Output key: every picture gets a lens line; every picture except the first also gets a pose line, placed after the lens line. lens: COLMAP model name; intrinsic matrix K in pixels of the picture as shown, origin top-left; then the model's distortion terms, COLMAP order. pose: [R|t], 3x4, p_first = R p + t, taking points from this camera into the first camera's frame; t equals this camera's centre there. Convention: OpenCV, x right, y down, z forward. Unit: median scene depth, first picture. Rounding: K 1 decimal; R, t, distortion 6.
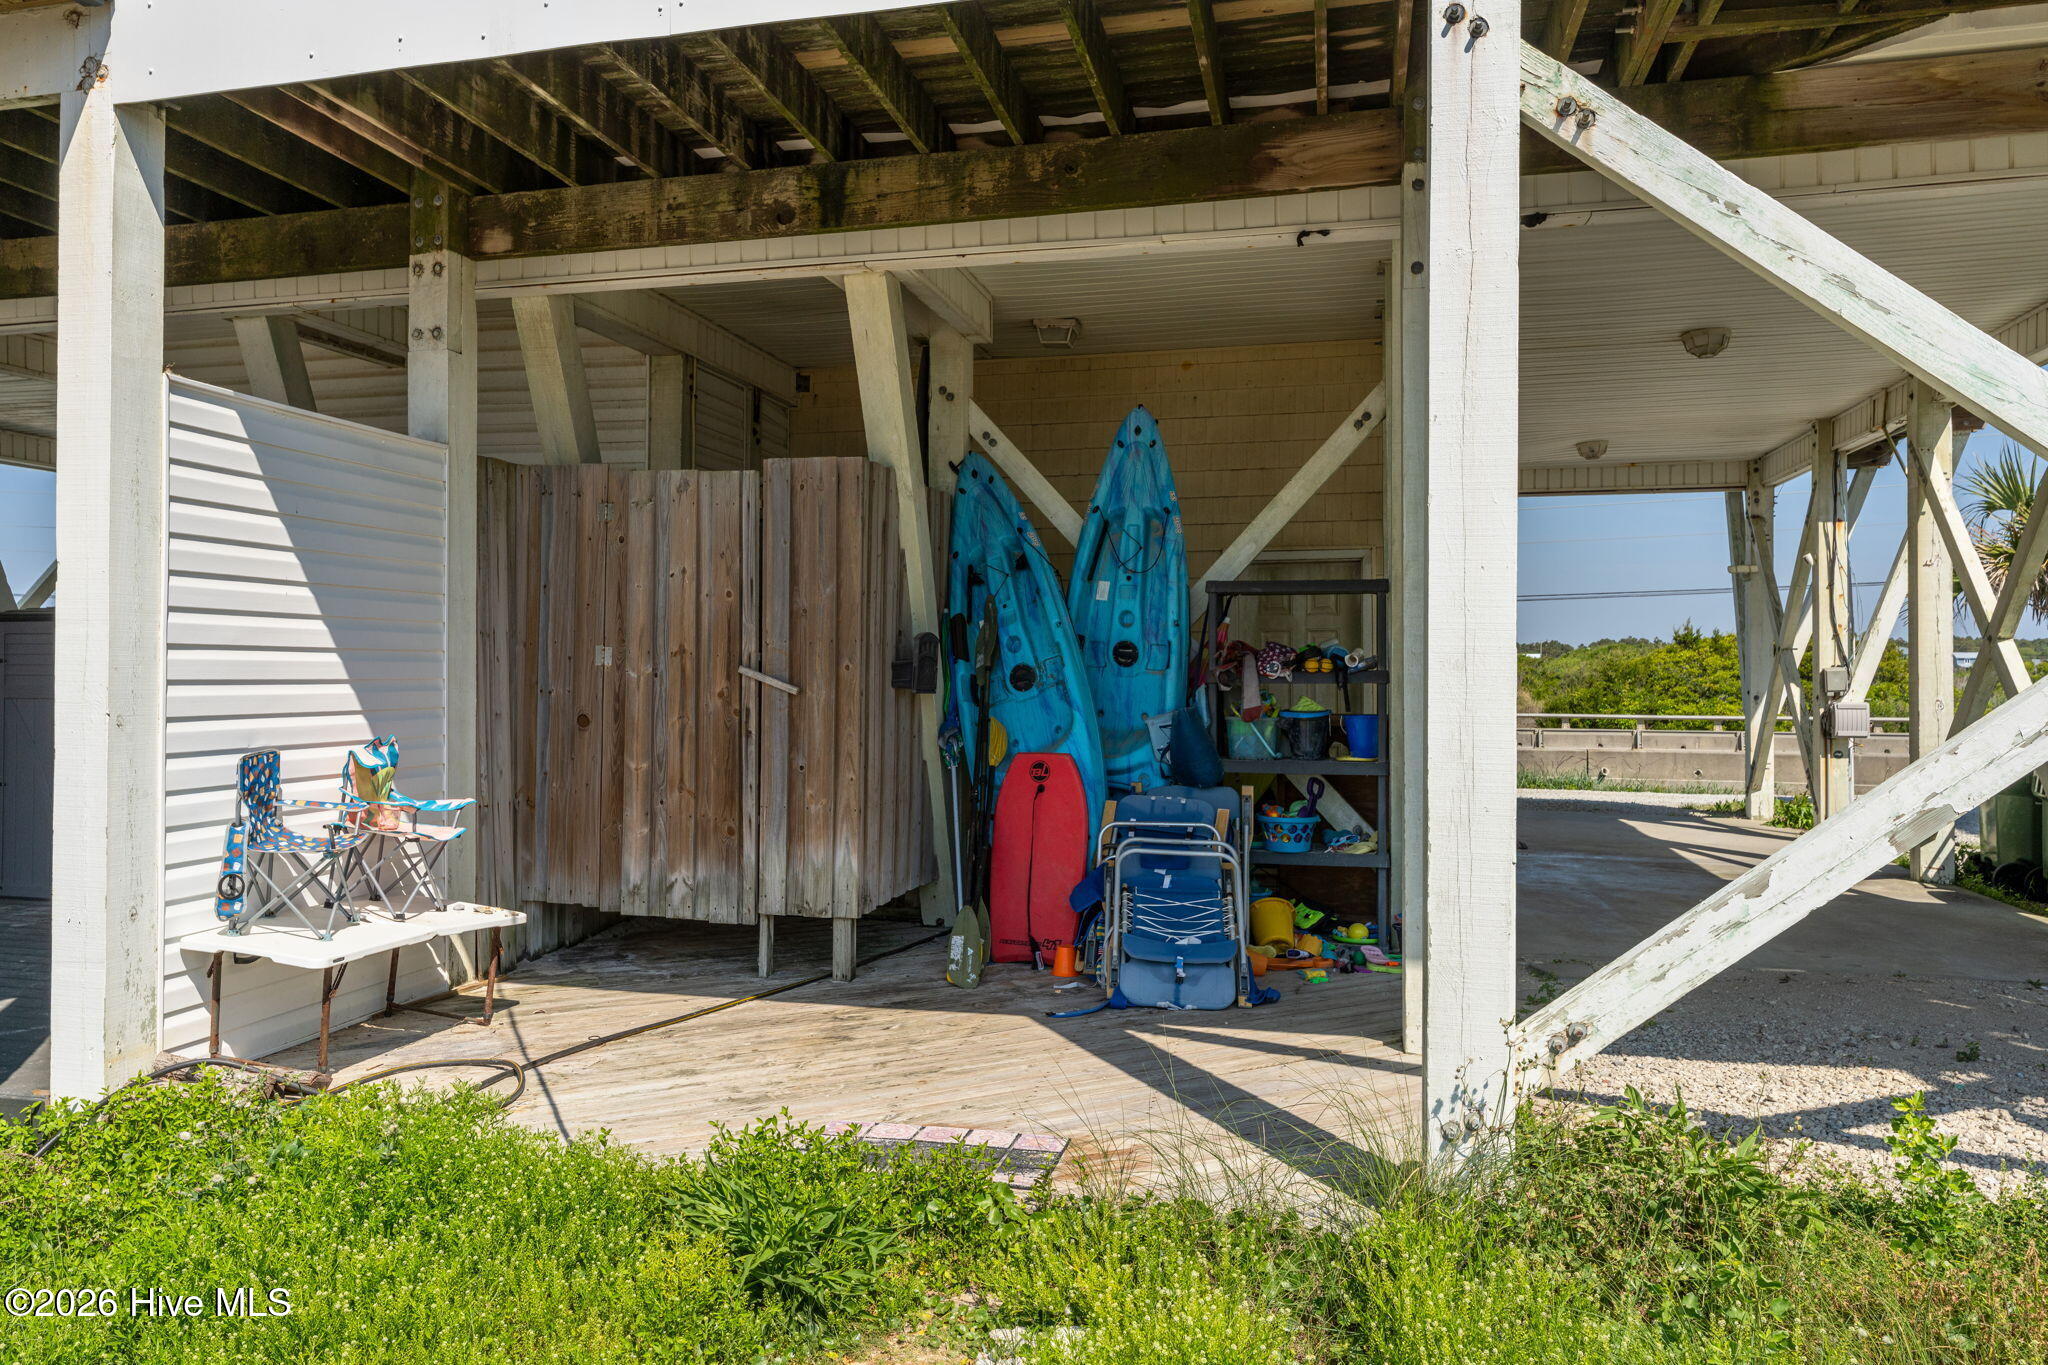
lens RADIAL K [[1408.5, 0, 1030.7], [0, 1408.5, 651.9], [0, 0, 1]] dist [0.011593, -0.009833]
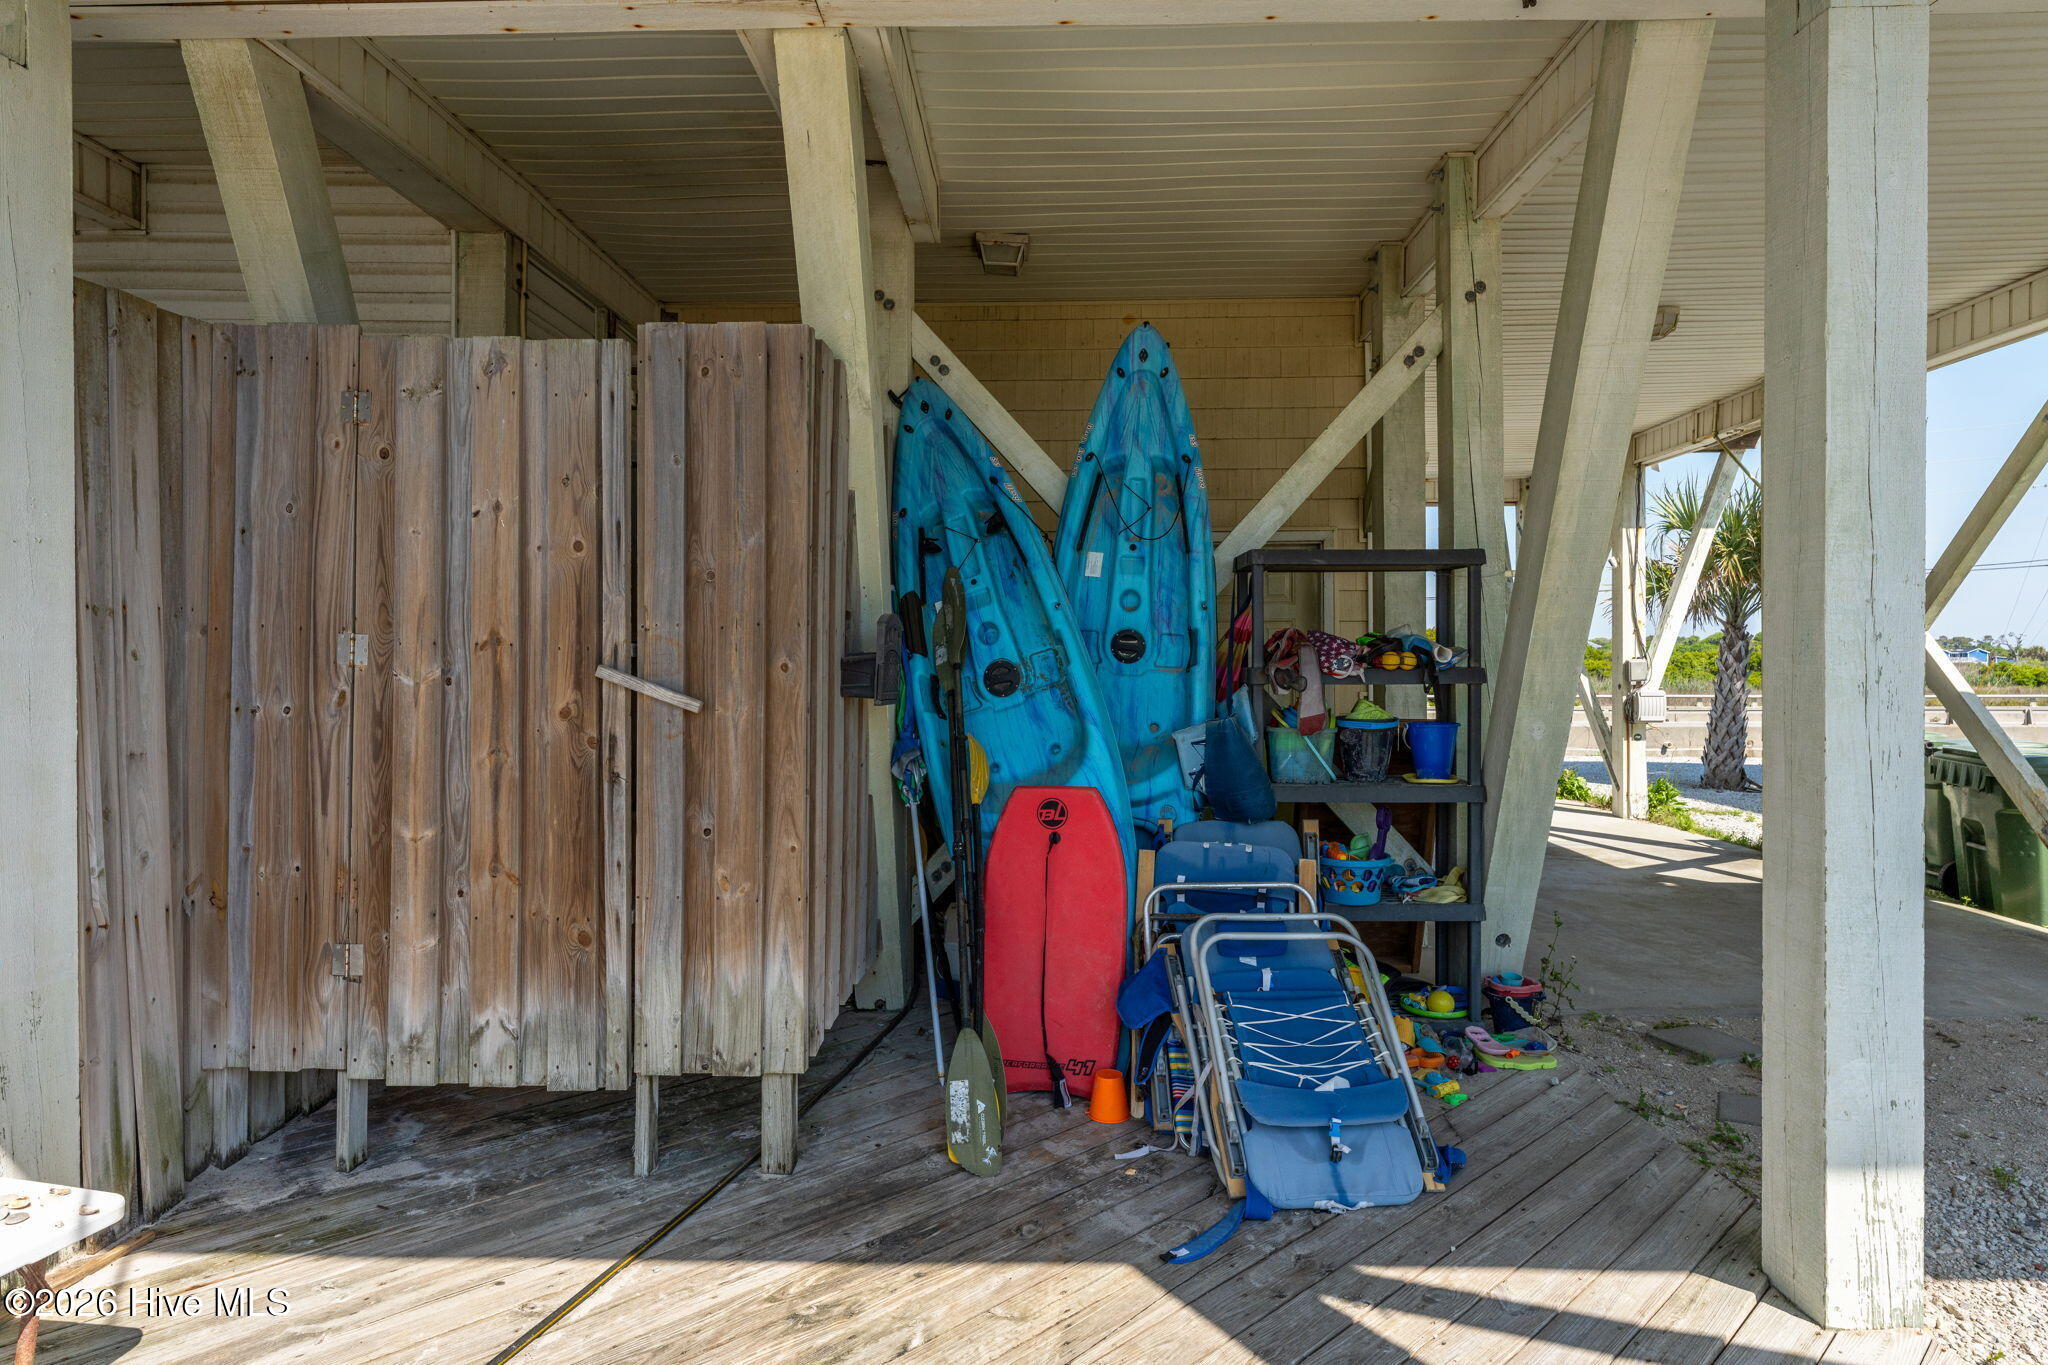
lens RADIAL K [[1029.2, 0, 1024.8], [0, 1029.2, 660.7], [0, 0, 1]] dist [0.002024, 0.000562]
pose [[0.979550, -0.003533, 0.201169, -0.114303], [0.000986, 0.999918, 0.012759, 0.002314], [-0.201197, -0.012300, 0.979473, 0.523036]]
